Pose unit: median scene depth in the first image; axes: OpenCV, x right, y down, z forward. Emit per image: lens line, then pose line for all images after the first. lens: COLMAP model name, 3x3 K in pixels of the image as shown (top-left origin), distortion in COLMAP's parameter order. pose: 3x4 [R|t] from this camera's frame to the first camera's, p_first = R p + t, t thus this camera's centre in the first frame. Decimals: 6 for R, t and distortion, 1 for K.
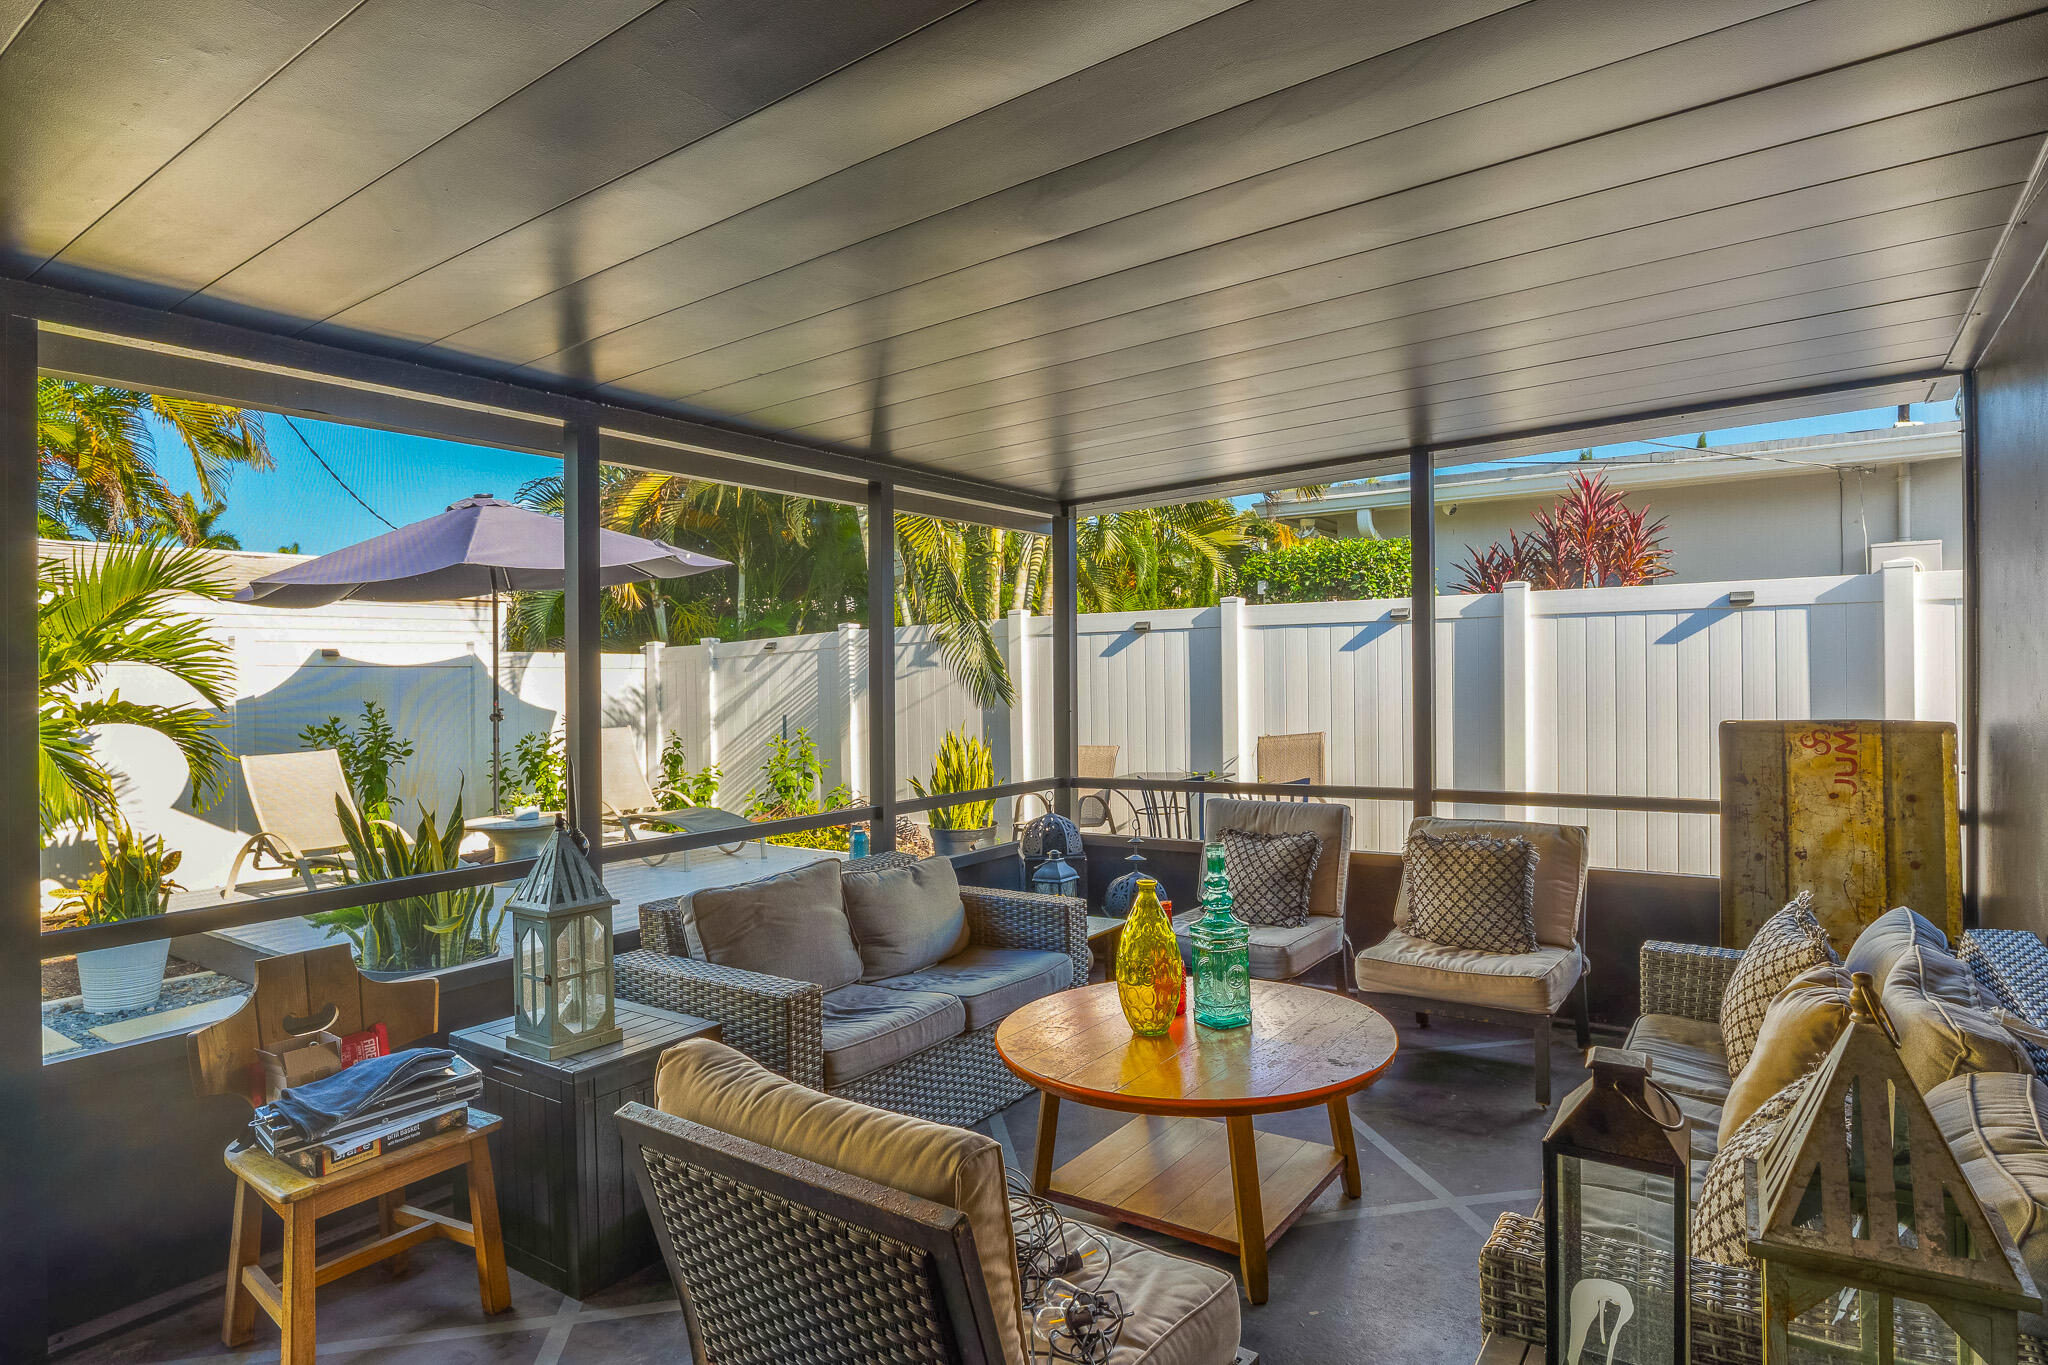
lens RADIAL K [[1115.1, 0, 1025.4], [0, 1115.1, 689.9], [0, 0, 1]] dist [-0.007785, -0.002917]
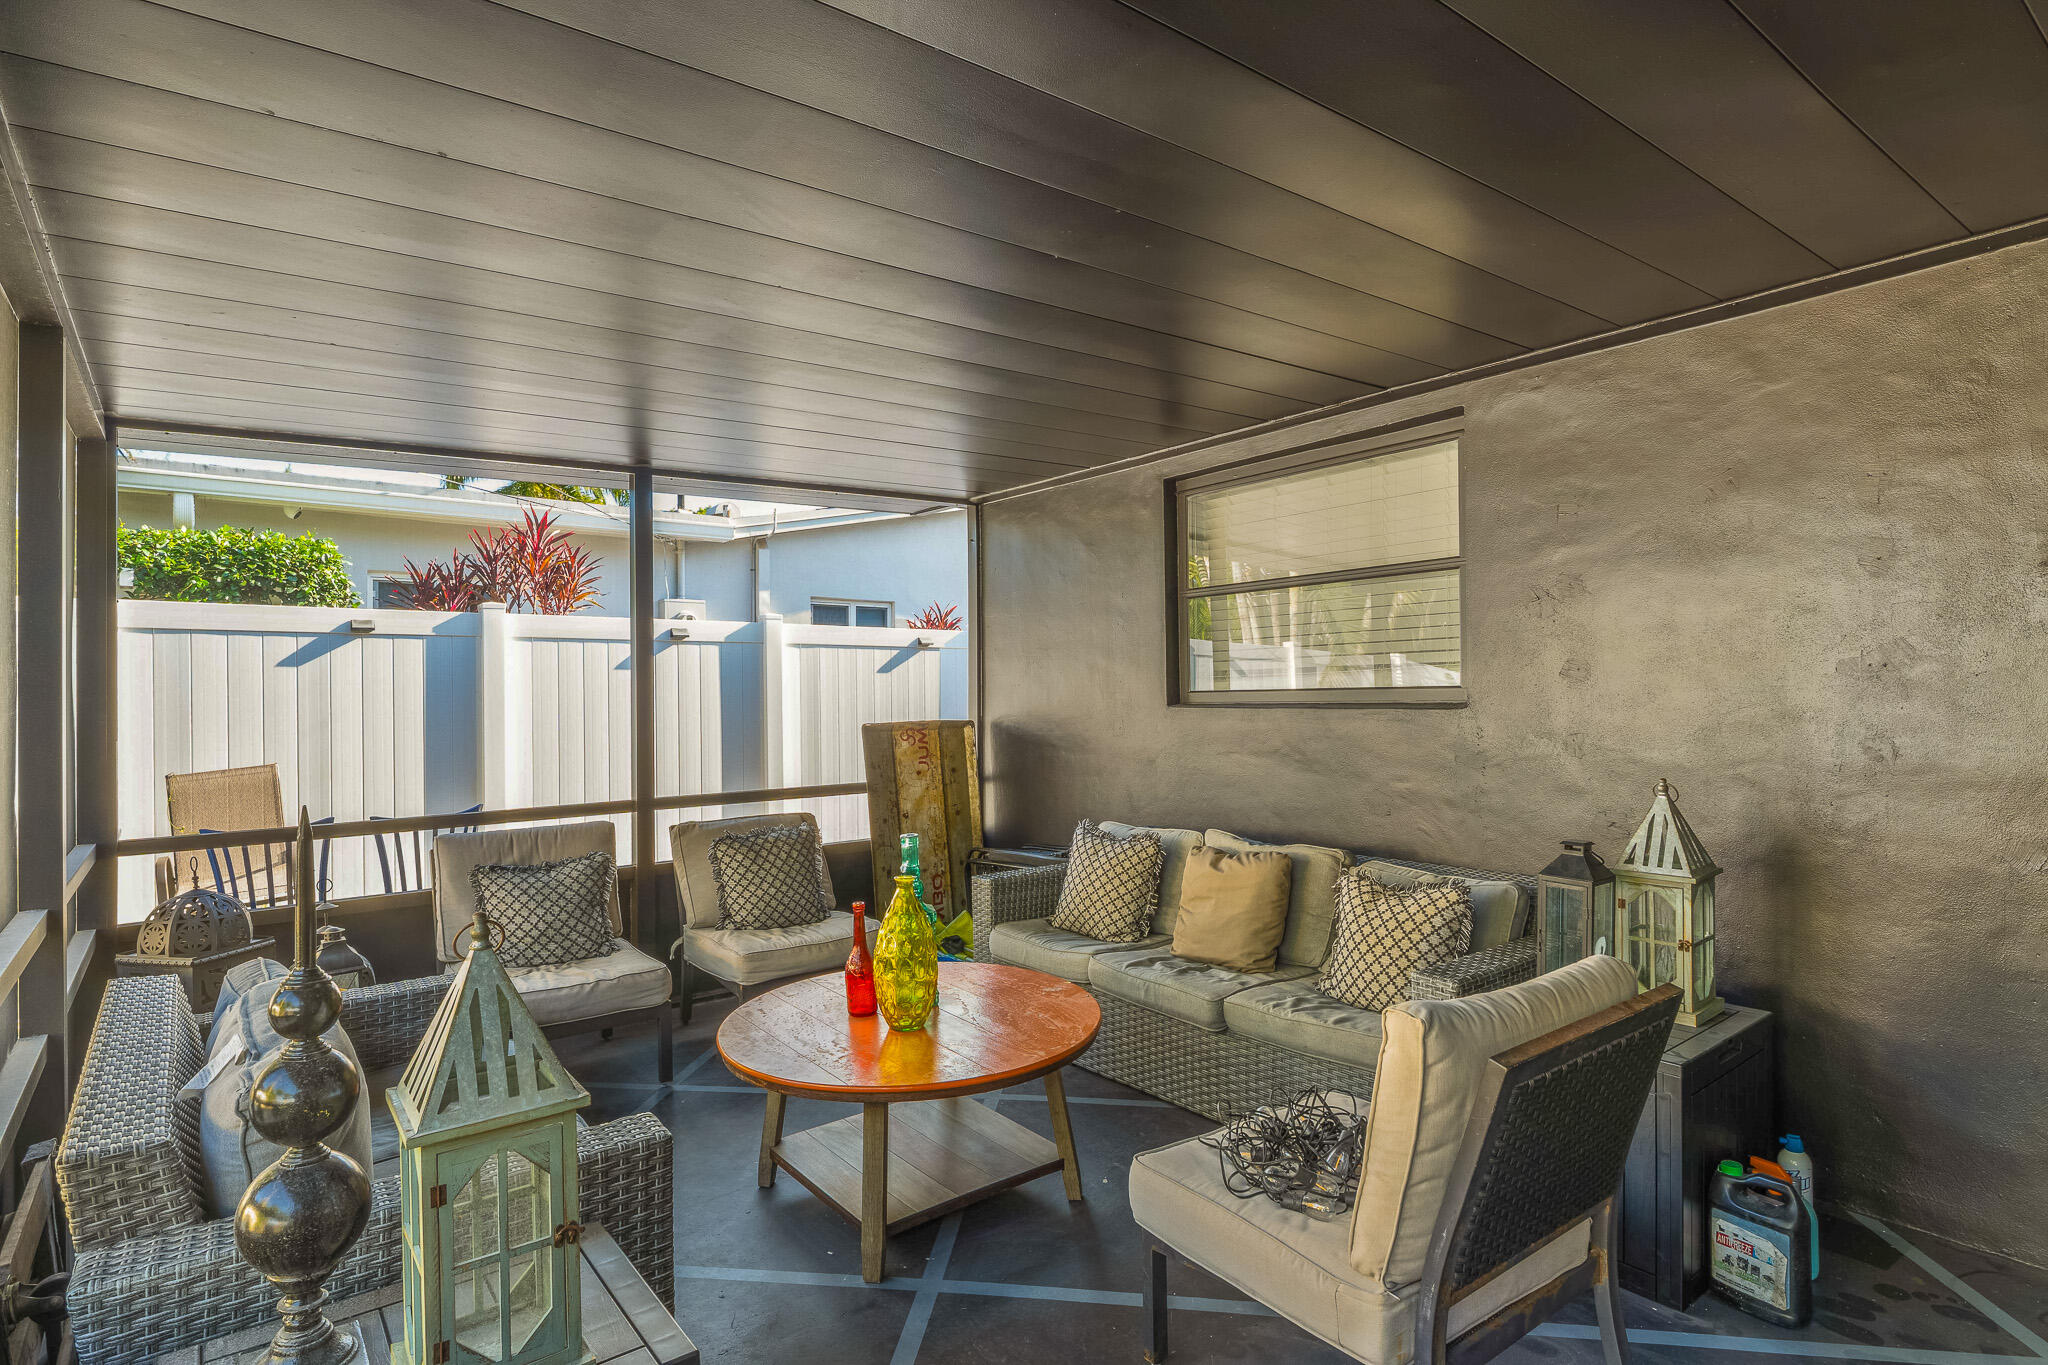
lens RADIAL K [[1077.3, 0, 1017.7], [0, 1077.3, 672.3], [0, 0, 1]] dist [0.002997, -0.000863]
pose [[0.306160, 0.024773, 0.951658, -0.583875], [0.015604, 0.999396, -0.031036, 0.007638], [-0.951852, 0.024351, 0.305588, 0.414683]]
